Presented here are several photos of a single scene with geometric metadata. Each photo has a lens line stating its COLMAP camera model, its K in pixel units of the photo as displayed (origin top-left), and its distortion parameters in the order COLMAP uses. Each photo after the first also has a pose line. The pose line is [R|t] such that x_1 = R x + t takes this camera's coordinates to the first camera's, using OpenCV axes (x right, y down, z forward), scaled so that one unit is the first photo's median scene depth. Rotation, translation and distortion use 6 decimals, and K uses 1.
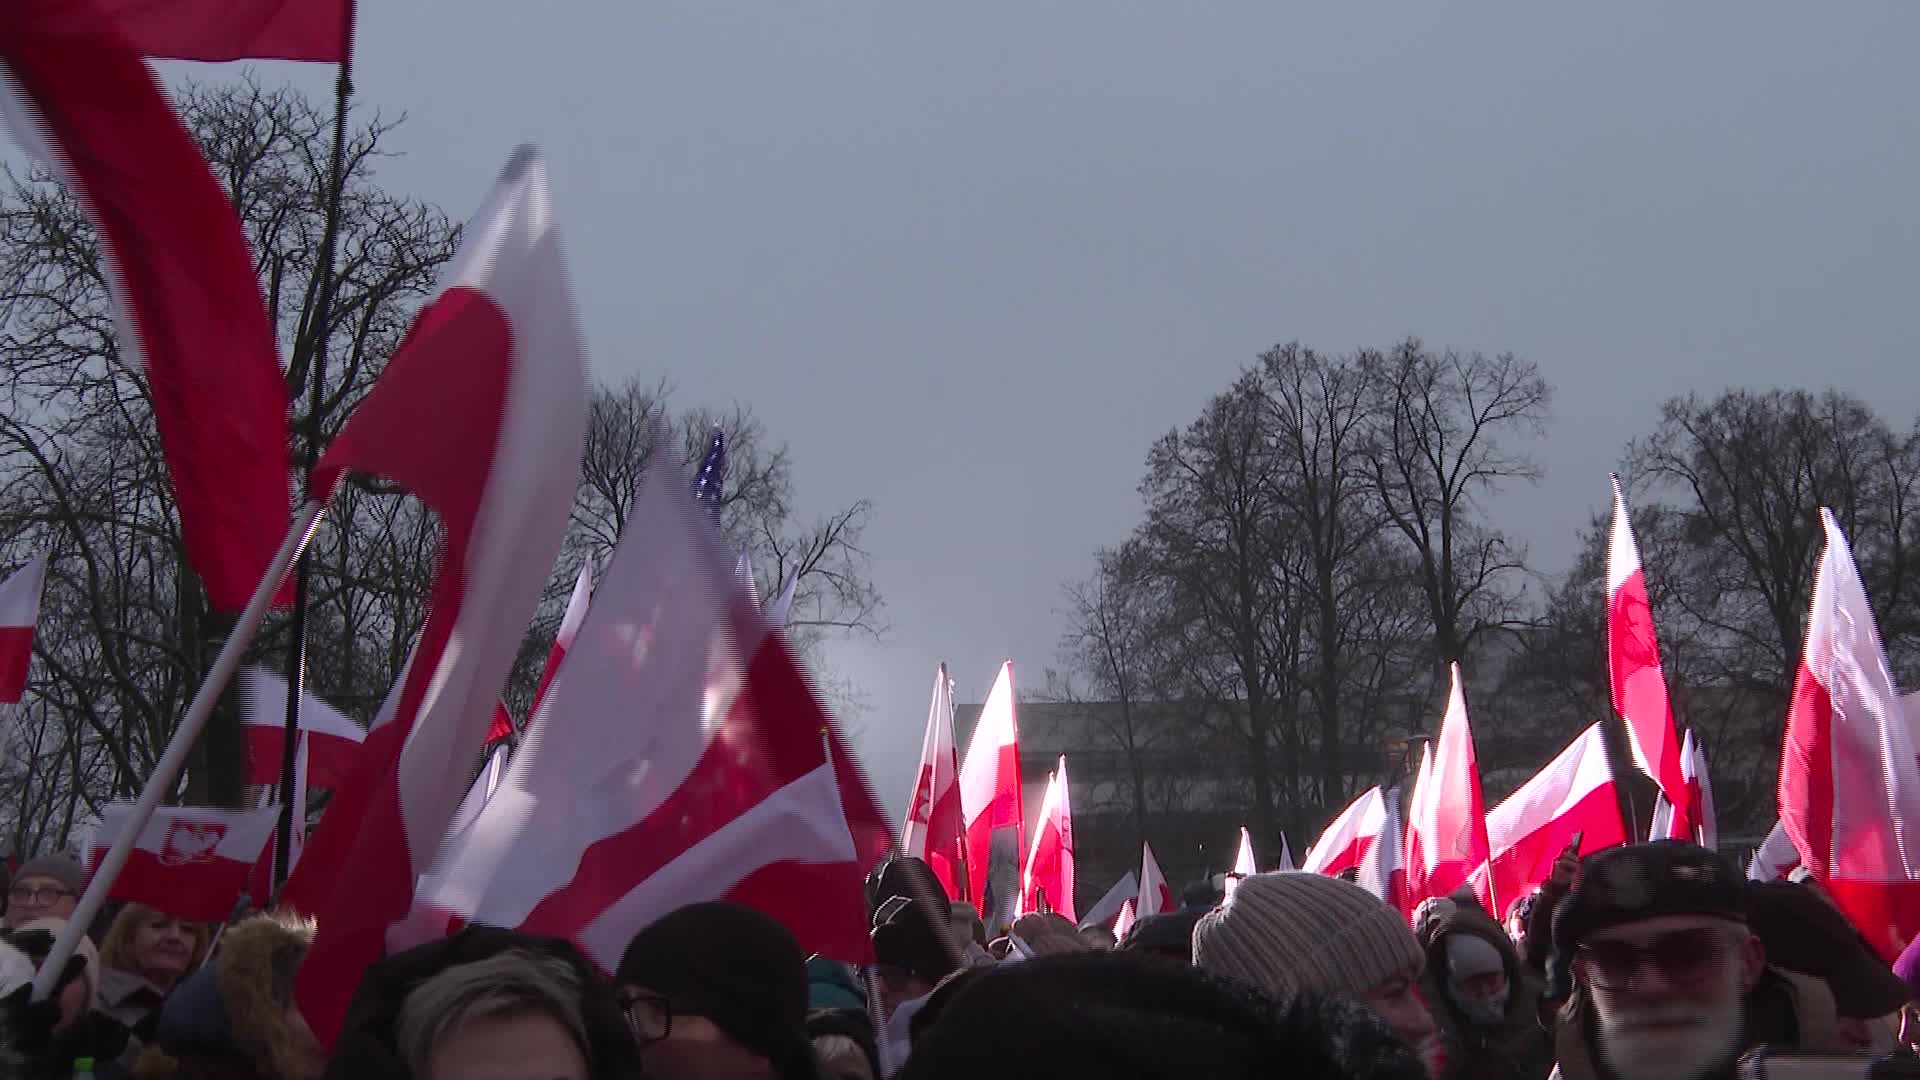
lens RADIAL K [[2041.0, 0, 960.0], [0, 2041.0, 540.0], [0, 0, 1]] dist [-0.006700, 0.013068]
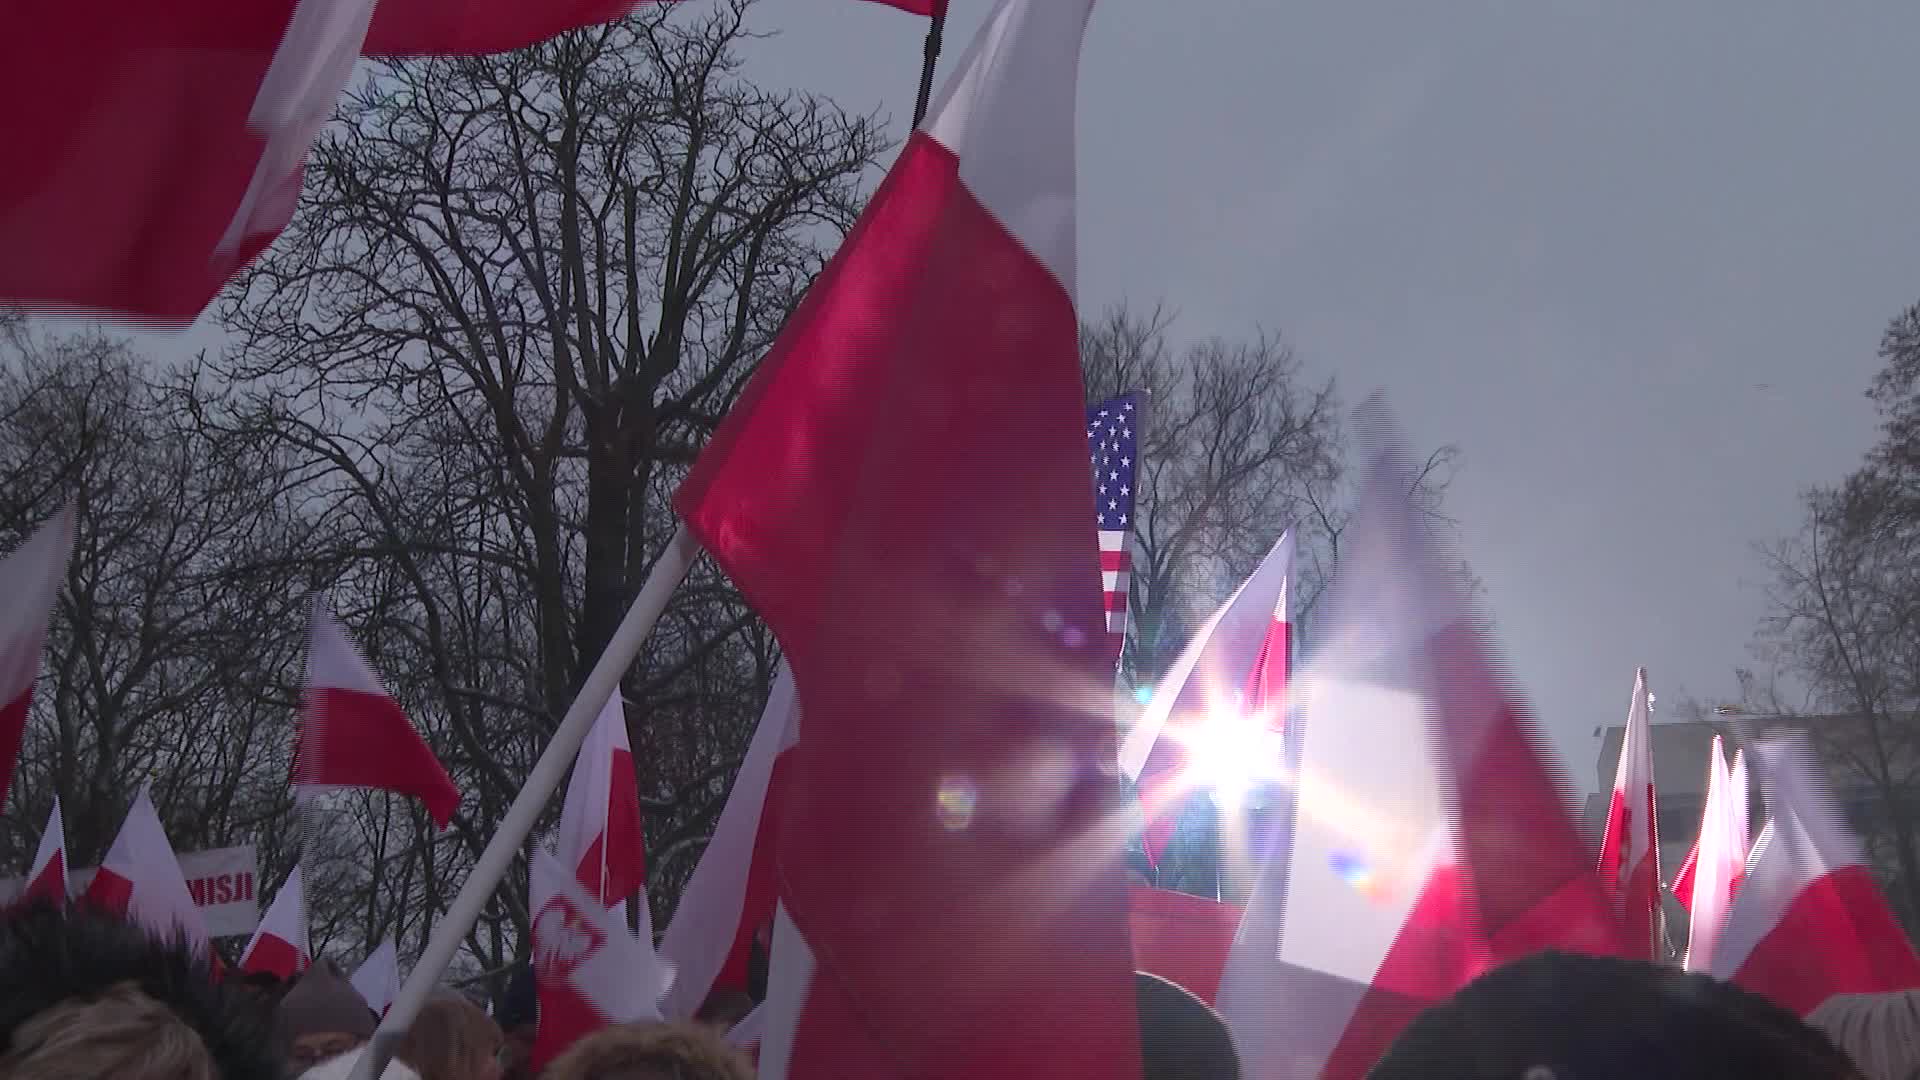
lens RADIAL K [[2041.0, 0, 960.0], [0, 2041.0, 540.0], [0, 0, 1]] dist [-0.006700, 0.013068]
pose [[0.955342, -0.071380, -0.286750, -0.009000], [0.073999, 0.997257, -0.001710, 0.002009], [0.286086, -0.019586, 0.958004, 0.309428]]
